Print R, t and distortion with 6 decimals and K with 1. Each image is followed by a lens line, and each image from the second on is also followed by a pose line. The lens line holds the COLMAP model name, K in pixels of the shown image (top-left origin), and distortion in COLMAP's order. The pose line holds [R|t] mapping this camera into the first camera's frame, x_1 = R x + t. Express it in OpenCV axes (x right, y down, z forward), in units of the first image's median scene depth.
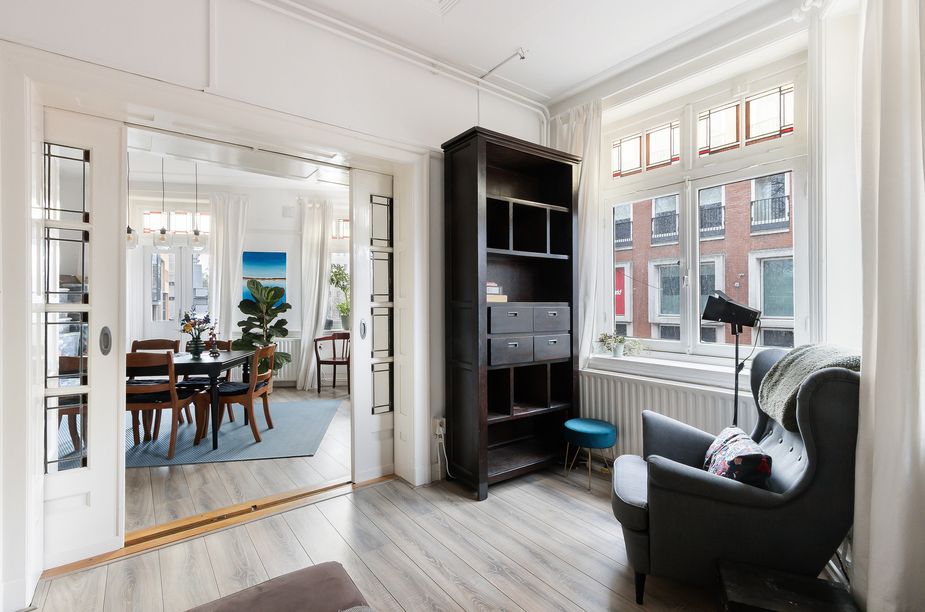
lens RADIAL K [[458.1, 0, 462.5], [0, 458.1, 306.0], [0, 0, 1]] dist [-0.004469, -0.000988]
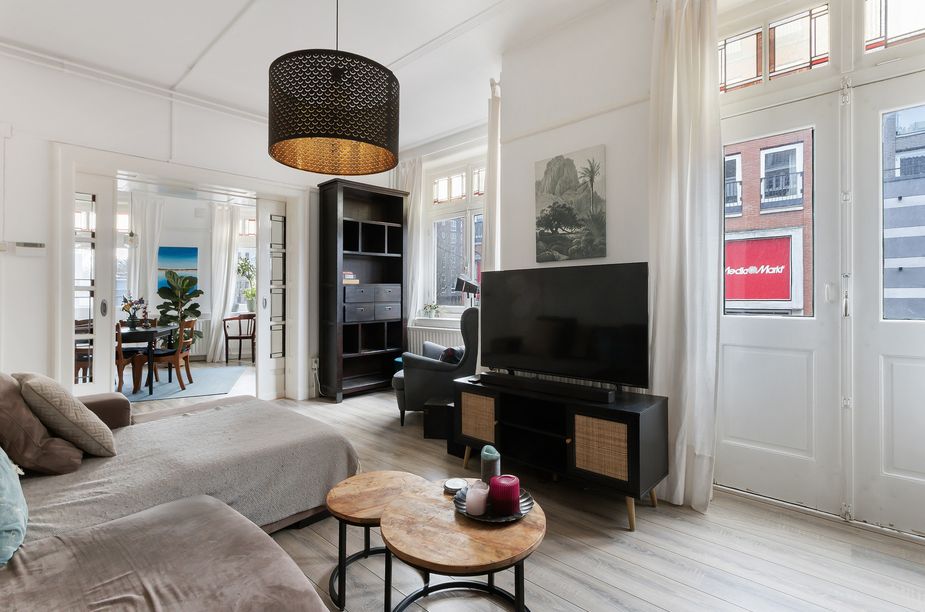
lens RADIAL K [[515.3, 0, 459.3], [0, 515.3, 270.2], [0, 0, 1]] dist [-0.002189, -0.000238]
pose [[0.989661, -0.004951, 0.143340, 0.177683], [0.012673, 0.998514, -0.053010, 0.041011], [-0.142864, 0.054279, 0.988253, -0.787775]]
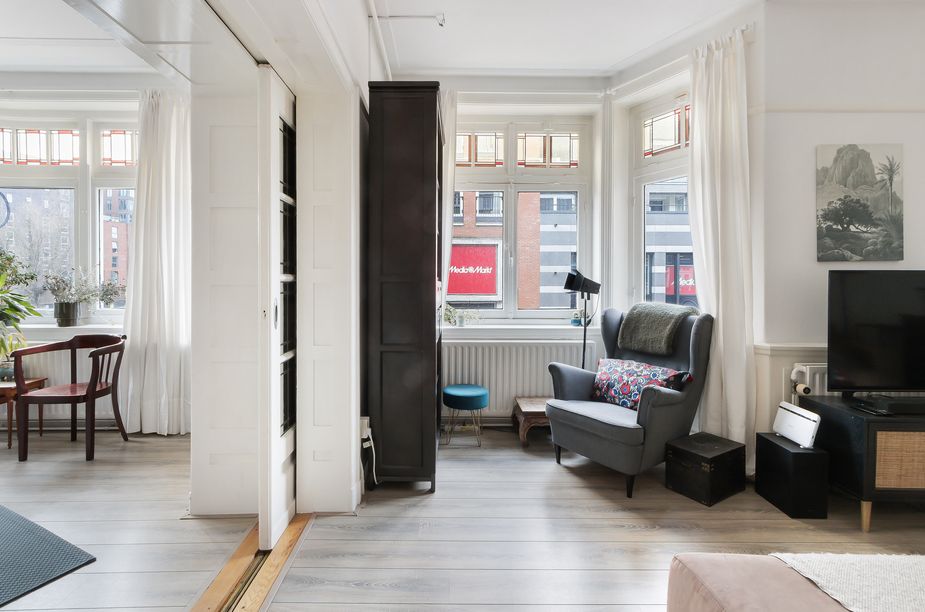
lens RADIAL K [[447.4, 0, 477.4], [0, 447.4, 285.2], [0, 0, 1]] dist [0.004630, -0.000901]
pose [[0.556046, -0.001311, 0.831150, -0.558060], [0.003205, 0.999995, -0.000567, 0.009806], [-0.831145, 0.002979, 0.556048, 0.364658]]
